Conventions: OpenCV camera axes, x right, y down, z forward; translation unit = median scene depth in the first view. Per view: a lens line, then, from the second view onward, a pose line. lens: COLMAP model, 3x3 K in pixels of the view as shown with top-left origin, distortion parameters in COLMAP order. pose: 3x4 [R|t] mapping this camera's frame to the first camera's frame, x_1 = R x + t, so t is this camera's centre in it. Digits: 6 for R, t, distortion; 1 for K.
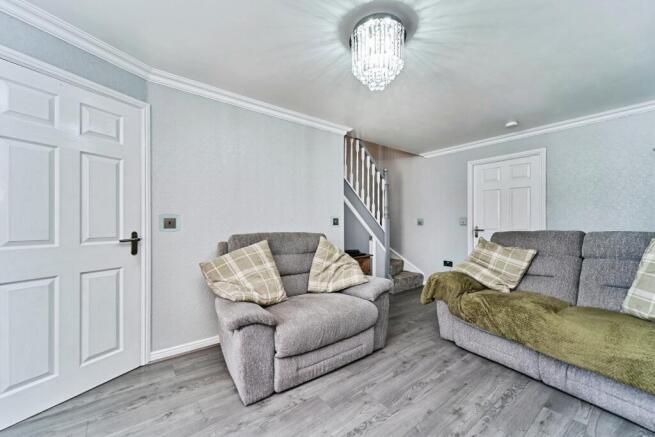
lens RADIAL K [[263.5, 0, 327.6], [0, 263.5, 223.4], [0, 0, 1]] dist [0.000122, 0.000003]
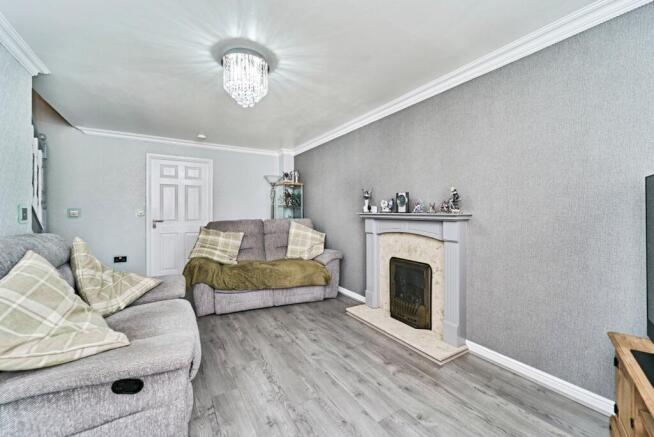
lens RADIAL K [[264.6, 0, 326.7], [0, 264.6, 215.8], [0, 0, 1]] dist [-0.001662, -0.000064]
pose [[0.126926, -0.009679, 0.991865, -0.648077], [0.001318, 0.999953, 0.009589, -0.008878], [-0.991911, 0.000090, 0.126933, 0.323950]]
